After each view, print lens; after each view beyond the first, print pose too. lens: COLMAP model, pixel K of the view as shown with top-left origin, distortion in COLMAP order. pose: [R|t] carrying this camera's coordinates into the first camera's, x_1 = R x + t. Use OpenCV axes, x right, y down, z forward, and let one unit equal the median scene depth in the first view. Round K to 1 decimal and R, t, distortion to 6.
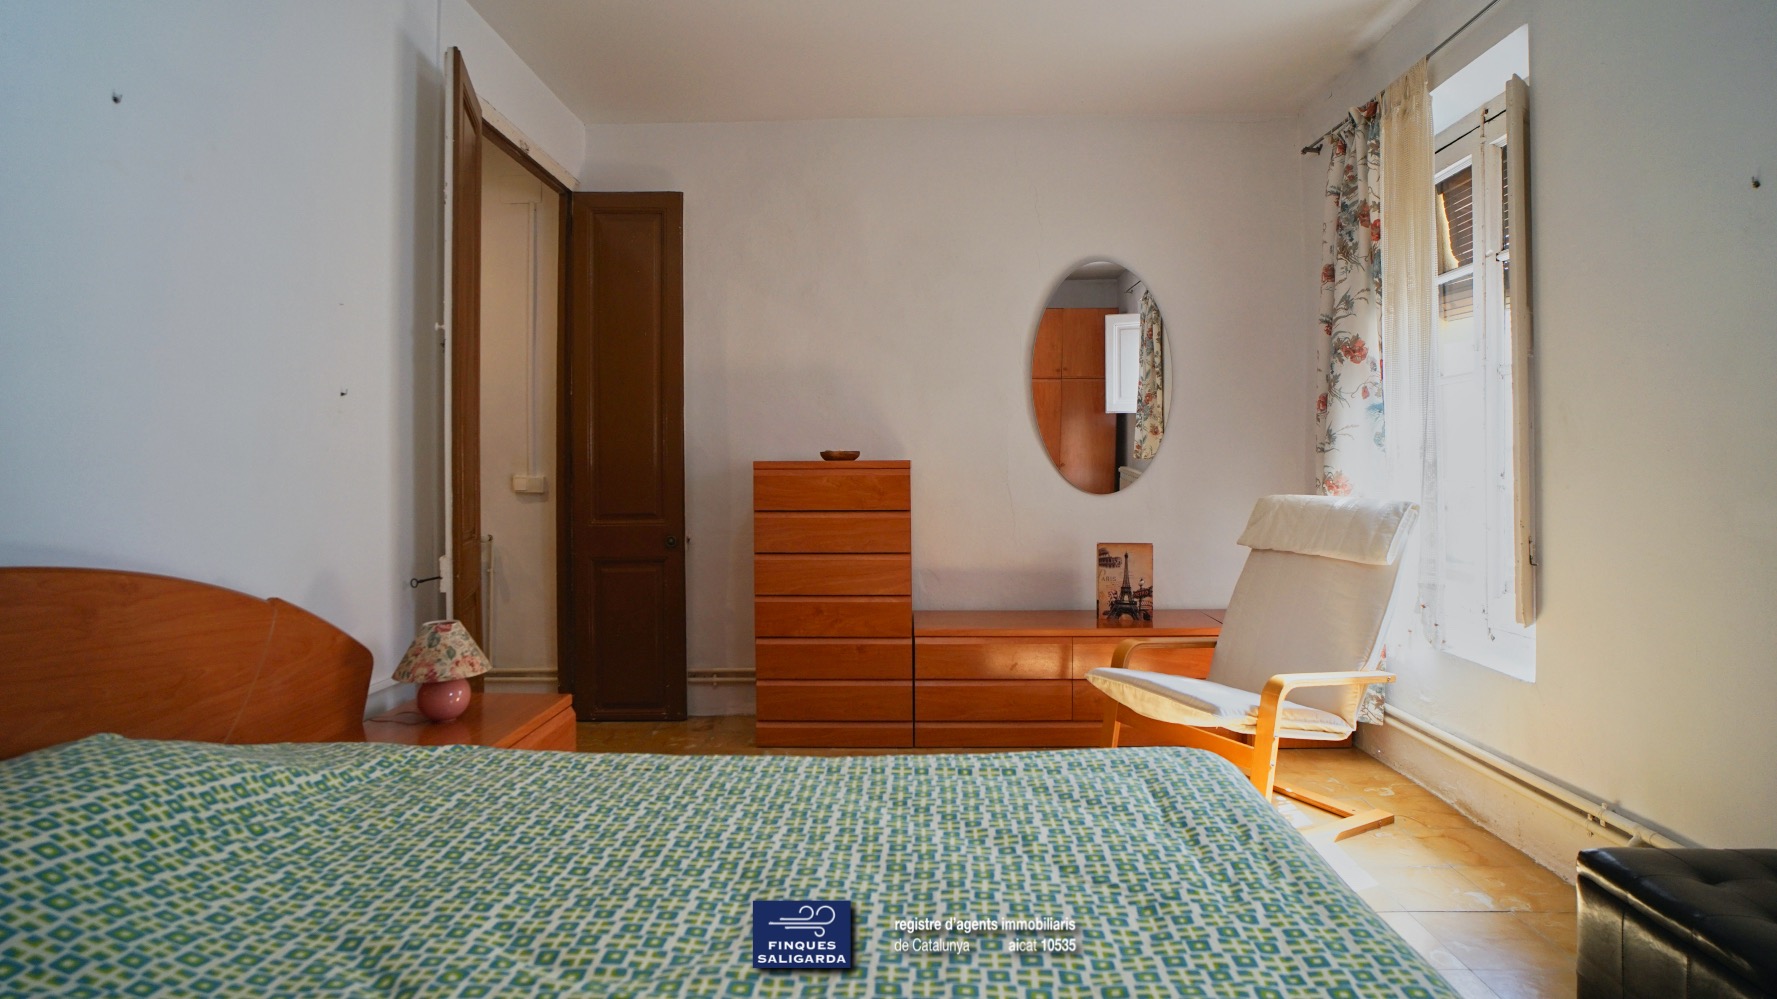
lens RADIAL K [[927.1, 0, 890.6], [0, 927.1, 466.0], [0, 0, 1]] dist [-0.047065, 0.022310]
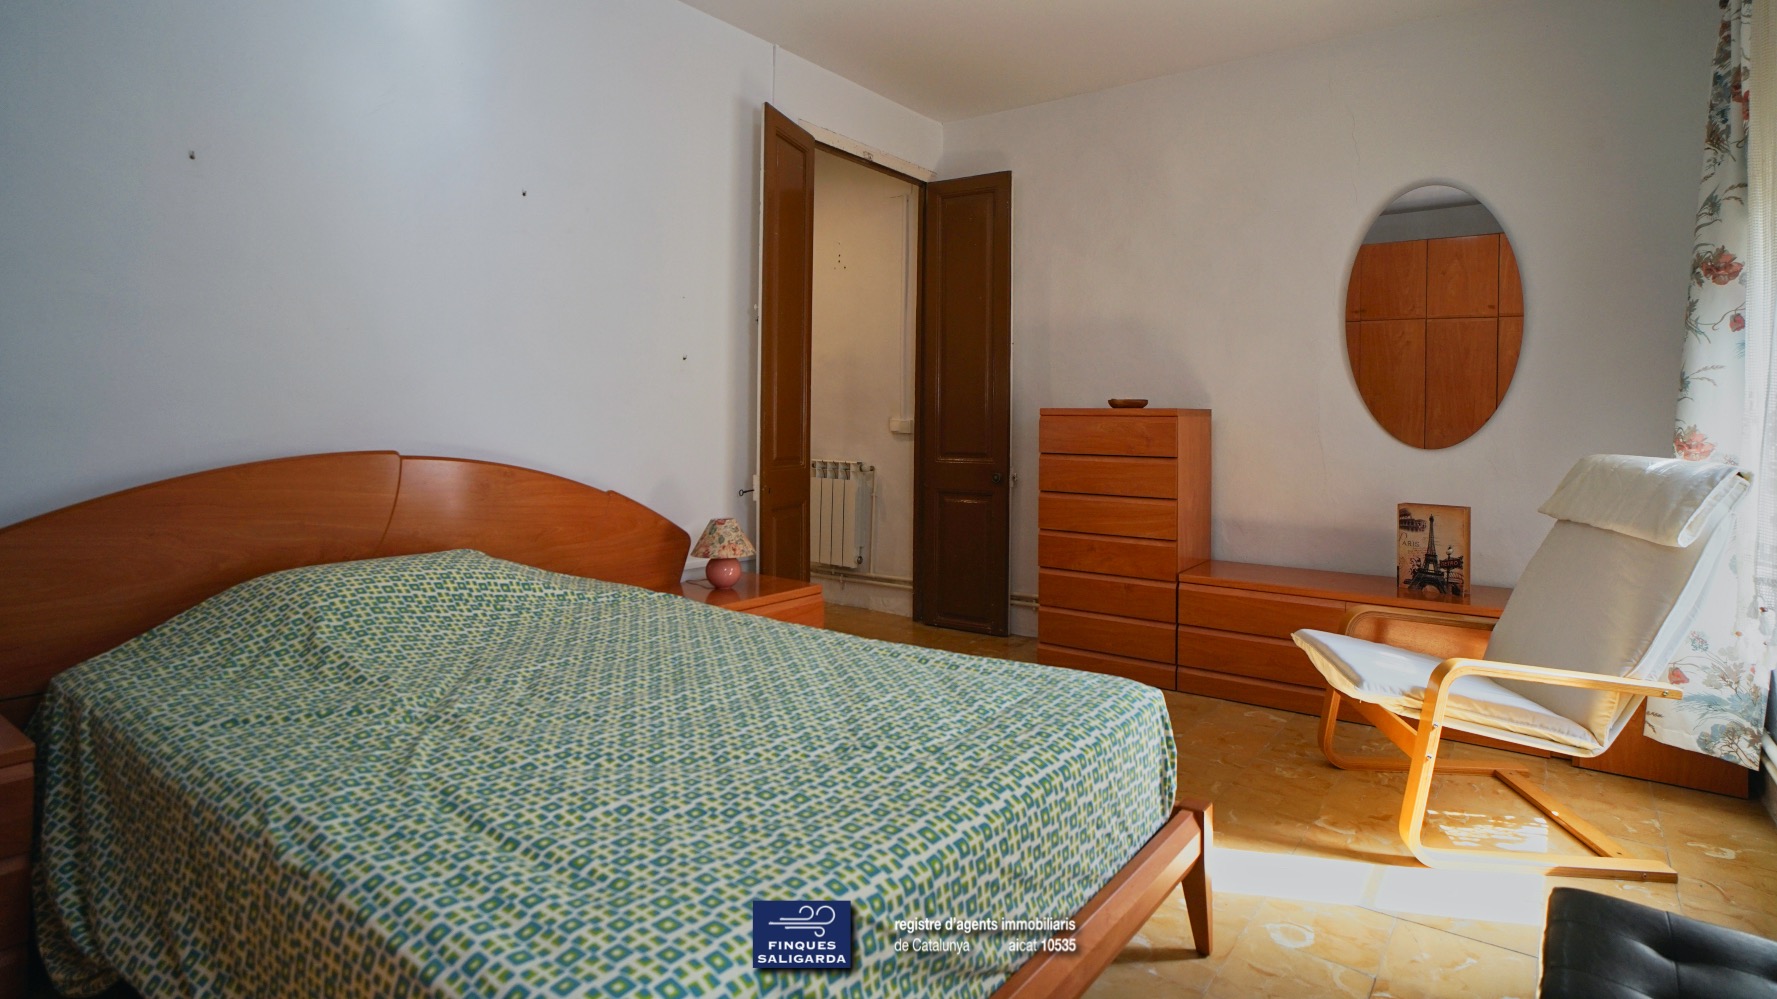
lens RADIAL K [[927.1, 0, 886.8], [0, 927.1, 415.7], [0, 0, 1]] dist [-0.047065, 0.022310]
pose [[0.811593, 0.012089, -0.584099, 0.355512], [-0.012171, 0.999919, 0.003784, 0.001893], [0.584097, 0.004038, 0.811674, -0.010072]]
